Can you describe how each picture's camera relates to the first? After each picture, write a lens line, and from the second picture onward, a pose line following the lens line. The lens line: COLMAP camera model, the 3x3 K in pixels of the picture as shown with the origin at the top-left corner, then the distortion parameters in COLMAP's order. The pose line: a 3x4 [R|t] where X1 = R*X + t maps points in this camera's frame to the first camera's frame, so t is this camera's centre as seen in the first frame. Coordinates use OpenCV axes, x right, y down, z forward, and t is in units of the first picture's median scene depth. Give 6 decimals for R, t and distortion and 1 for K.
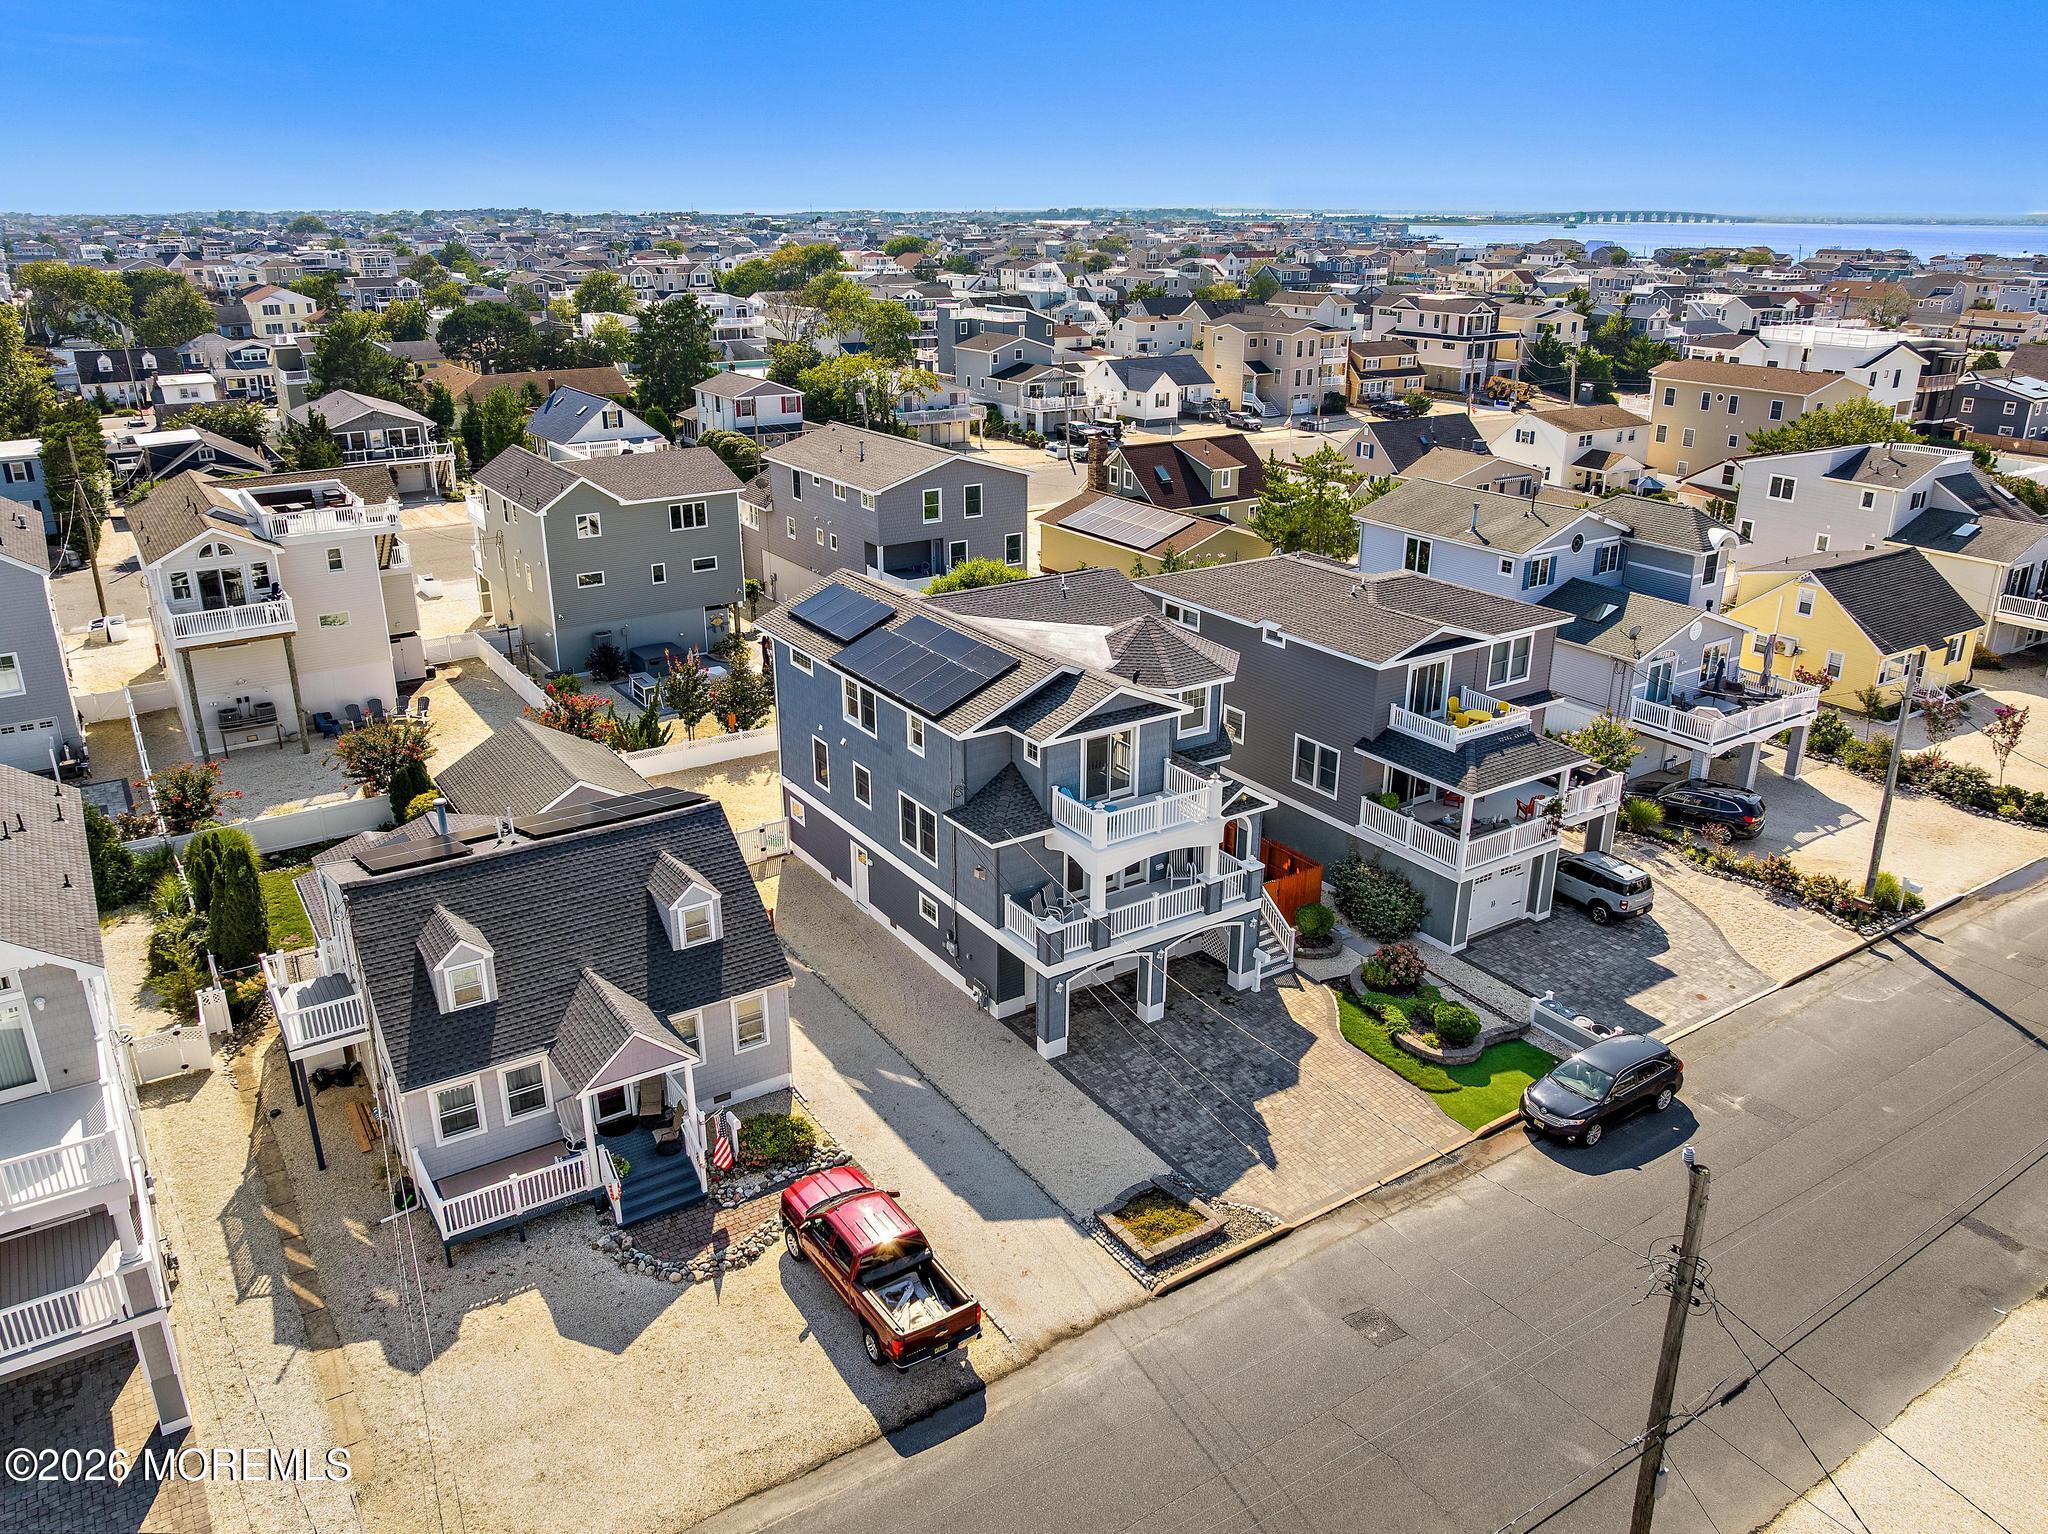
lens RADIAL K [[1477.7, 0, 1030.0], [0, 1477.7, 756.5], [0, 0, 1]] dist [-0.036062, 0.000632]
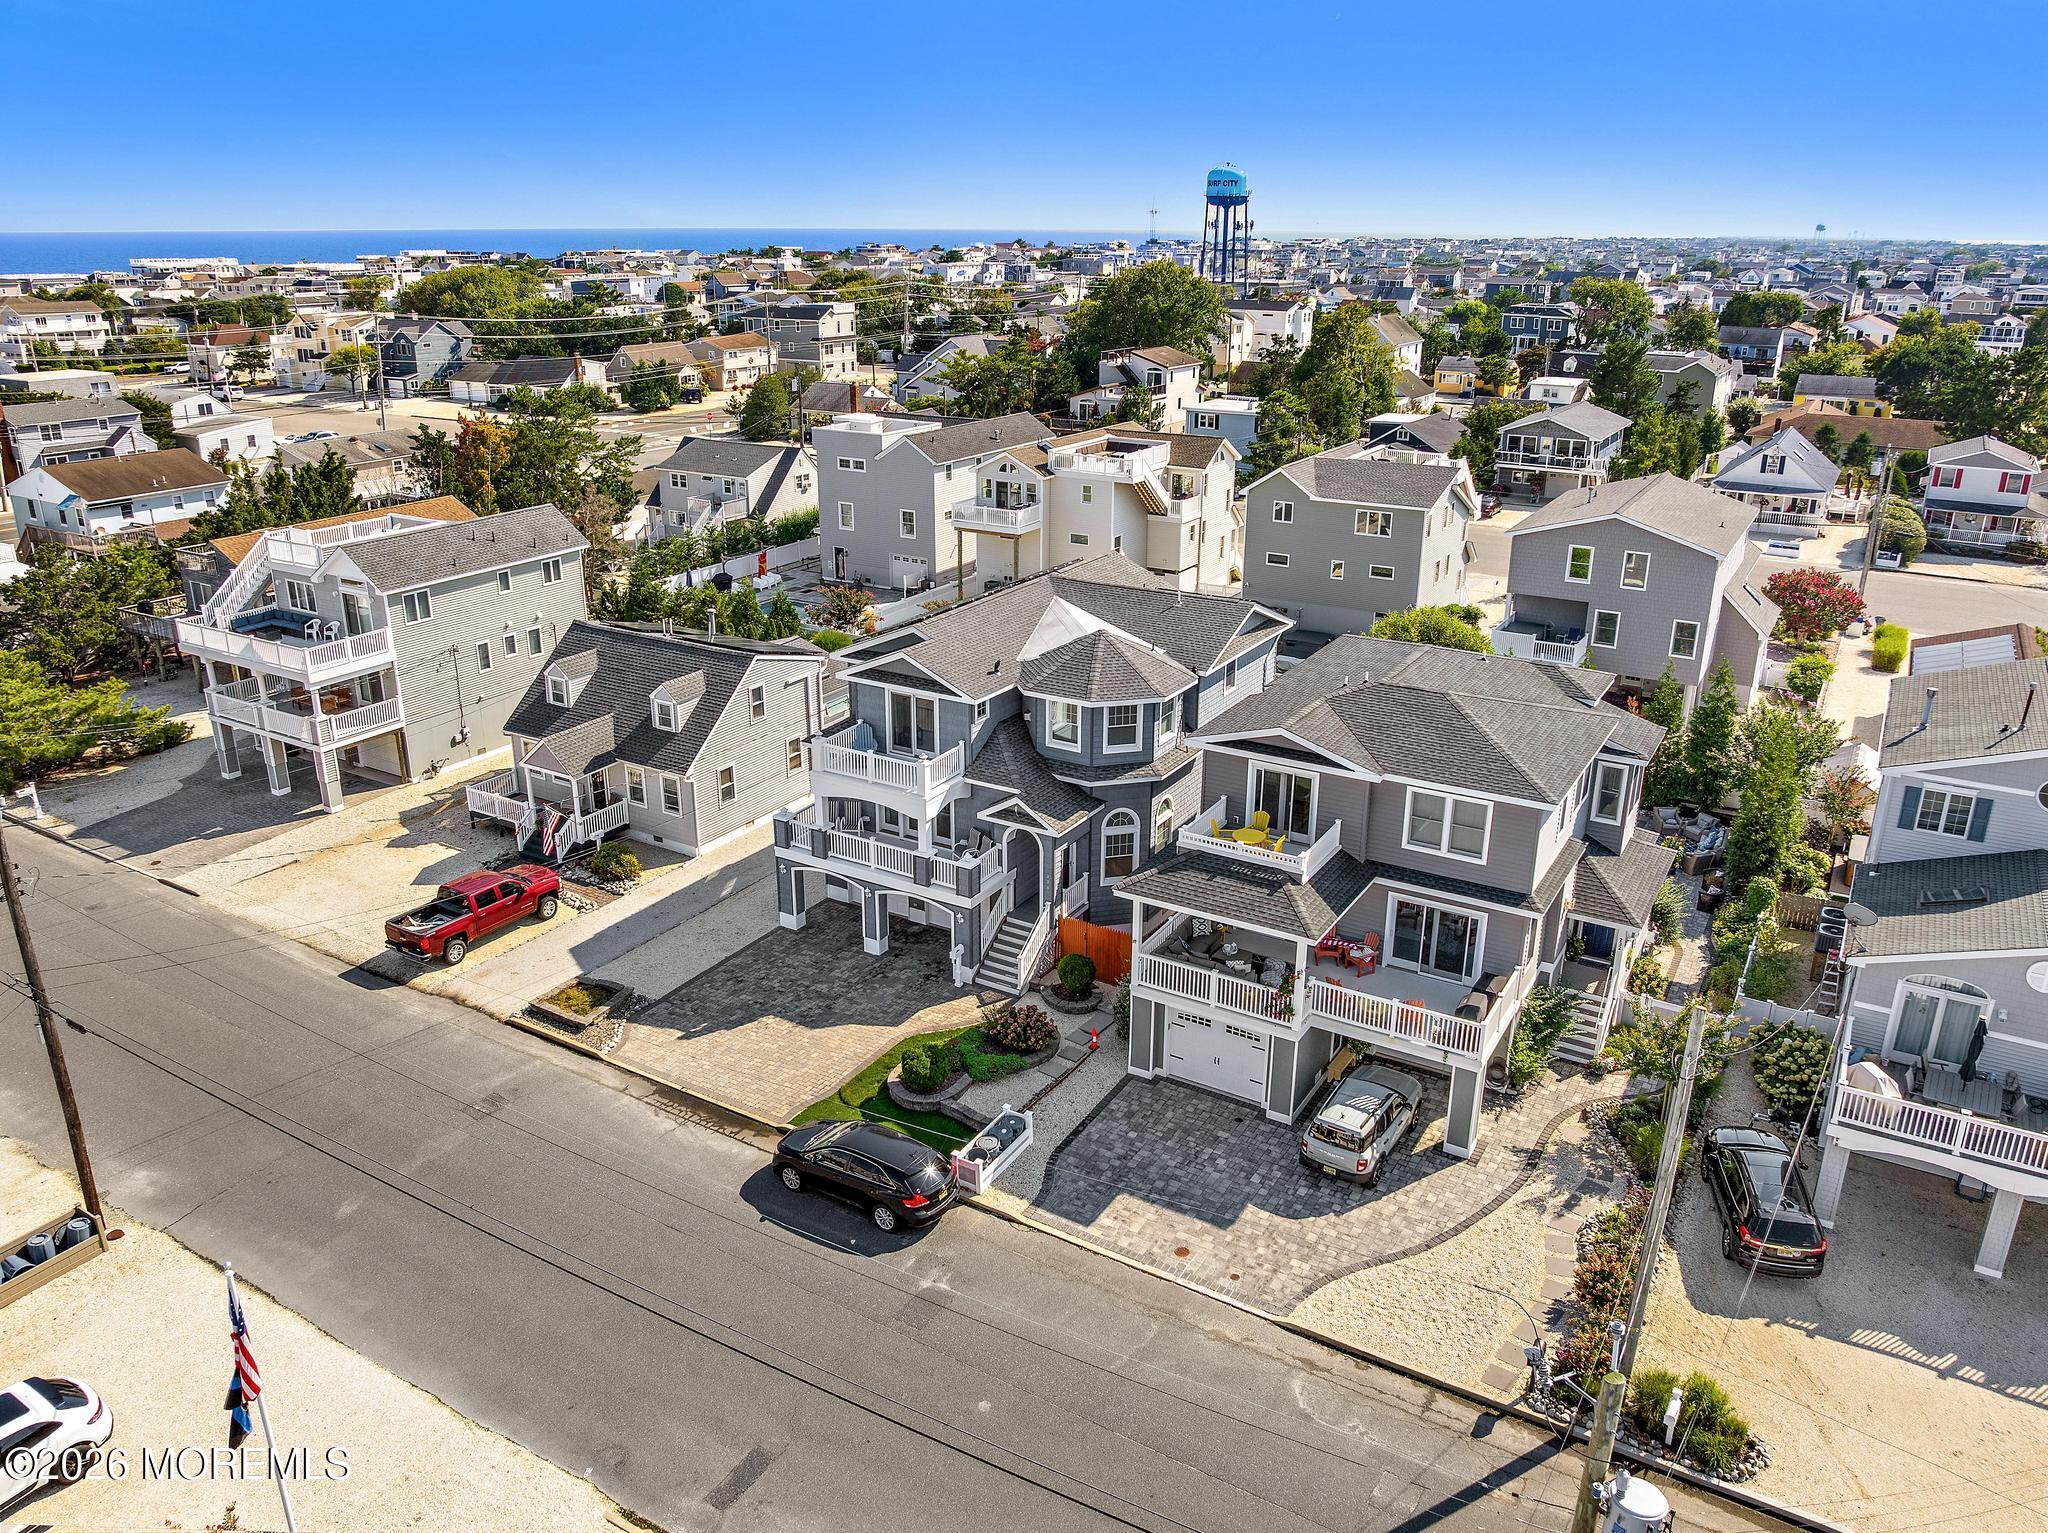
lens RADIAL K [[1475.6, 0, 1032.9], [0, 1475.6, 745.1], [0, 0, 1]] dist [-0.033303, -0.006305]
pose [[0.428864, 0.300874, -0.851793, 0.940299], [-0.321574, 0.931989, 0.167294, -0.175038], [0.844196, 0.202168, 0.496449, 0.468751]]
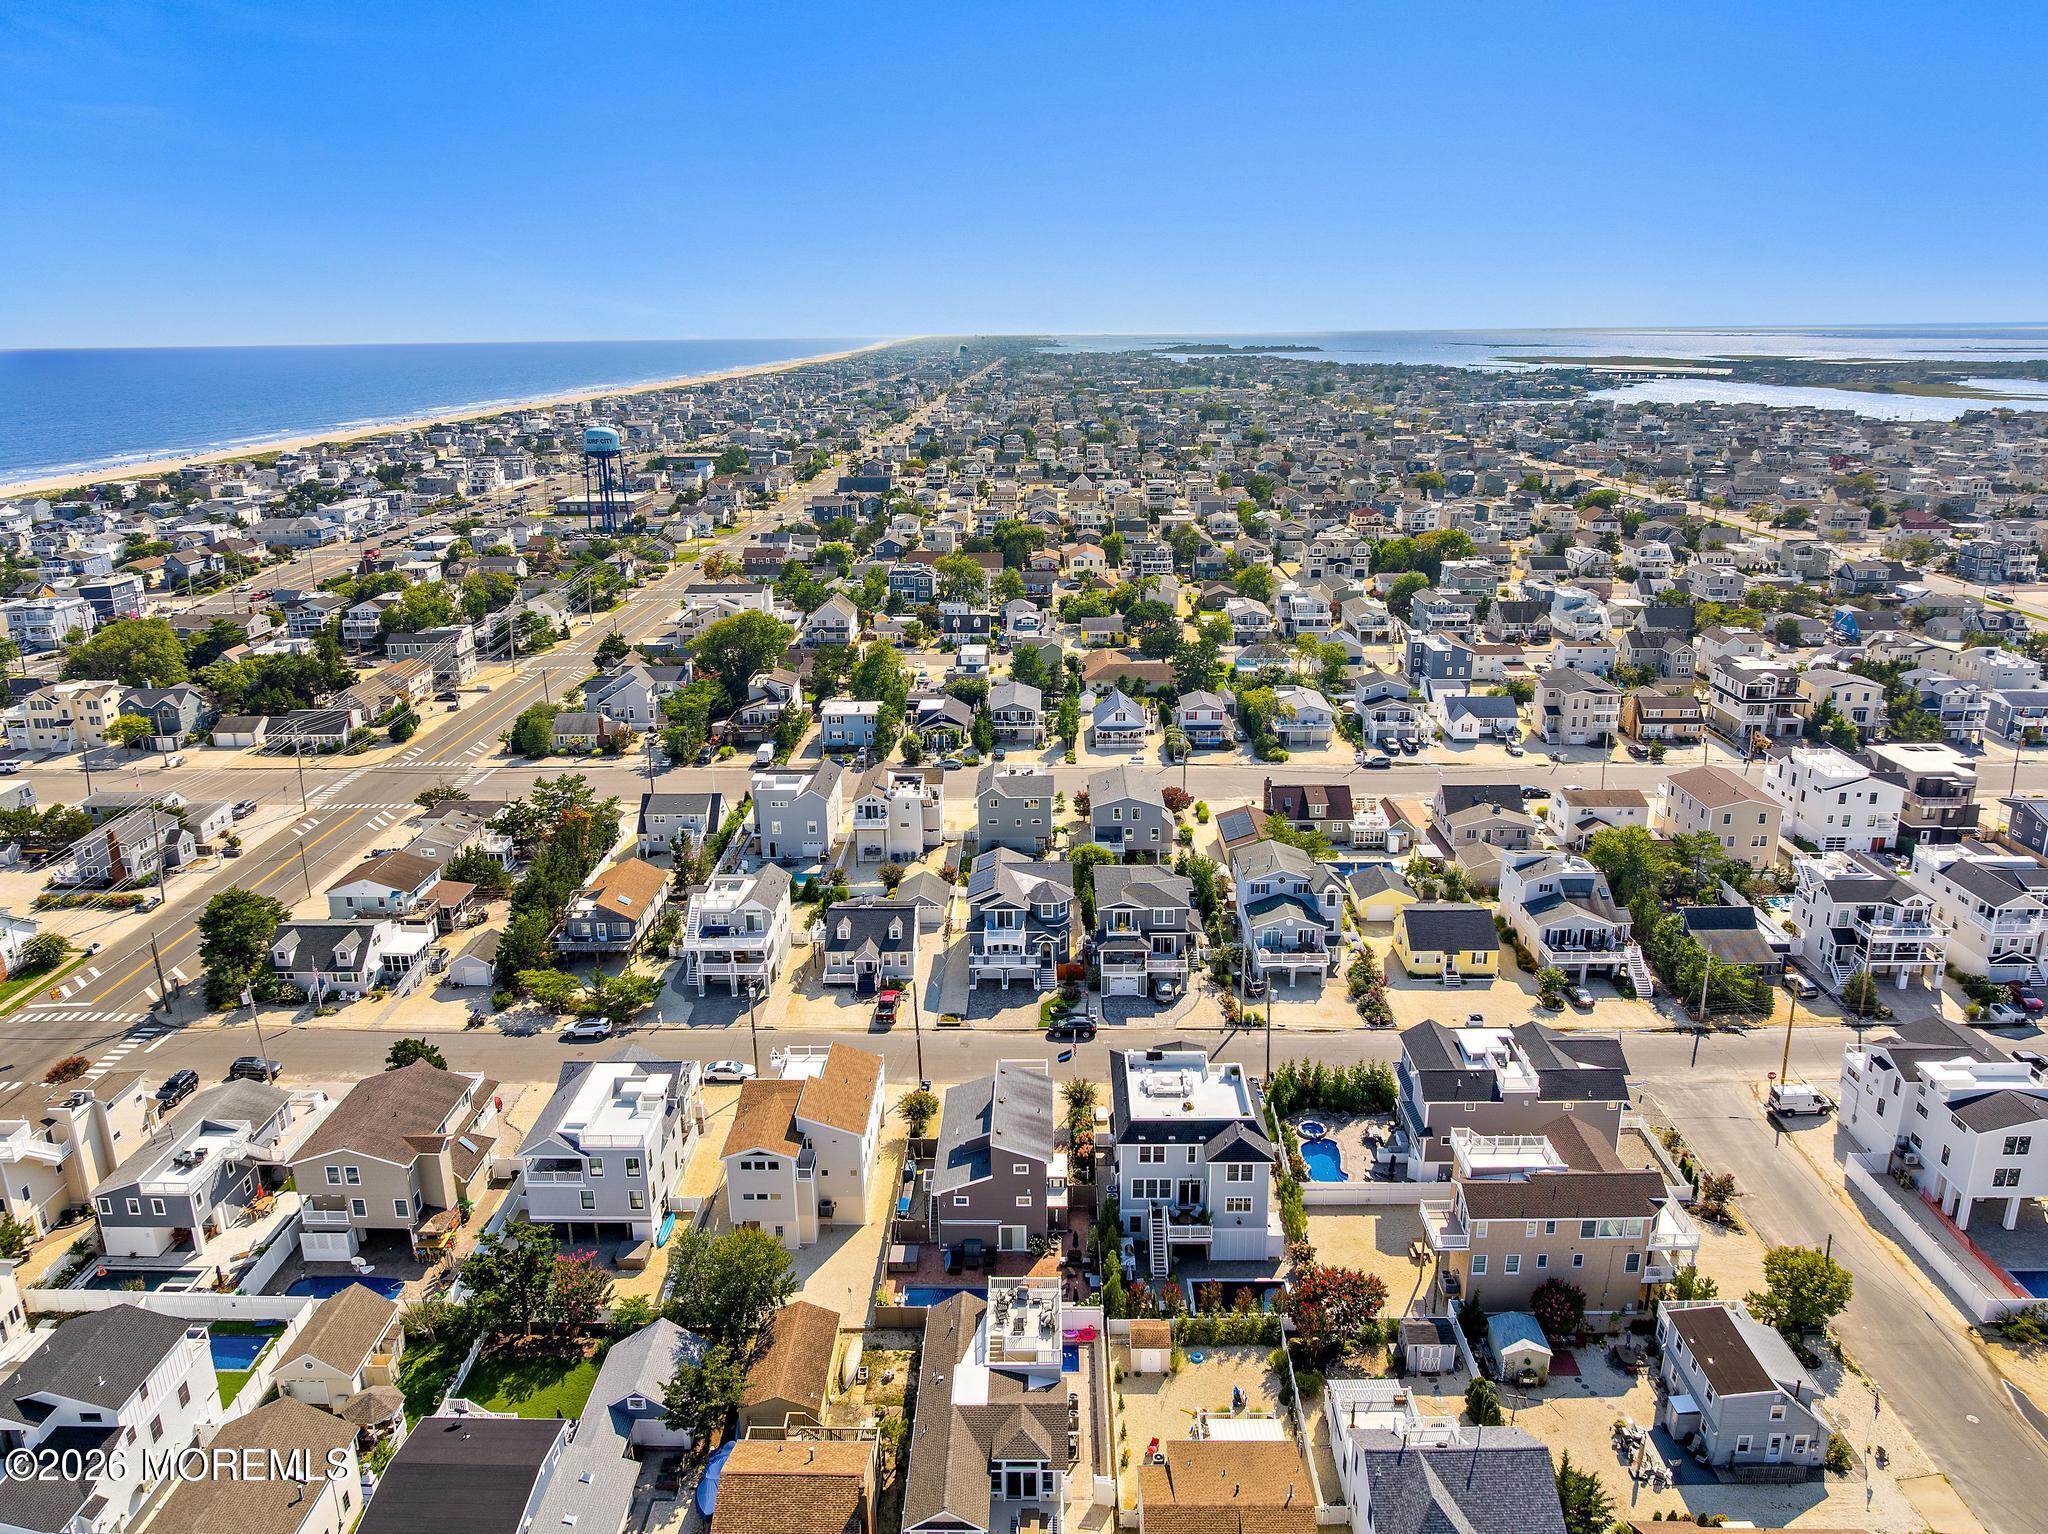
lens RADIAL K [[1438.2, 0, 1039.9], [0, 1438.2, 773.6], [0, 0, 1]] dist [-0.035185, -0.004769]
pose [[0.828284, 0.157104, -0.537833, 1.839896], [-0.188048, 0.982156, -0.002709, -0.330135], [0.527810, 0.103383, 0.843047, -1.885887]]
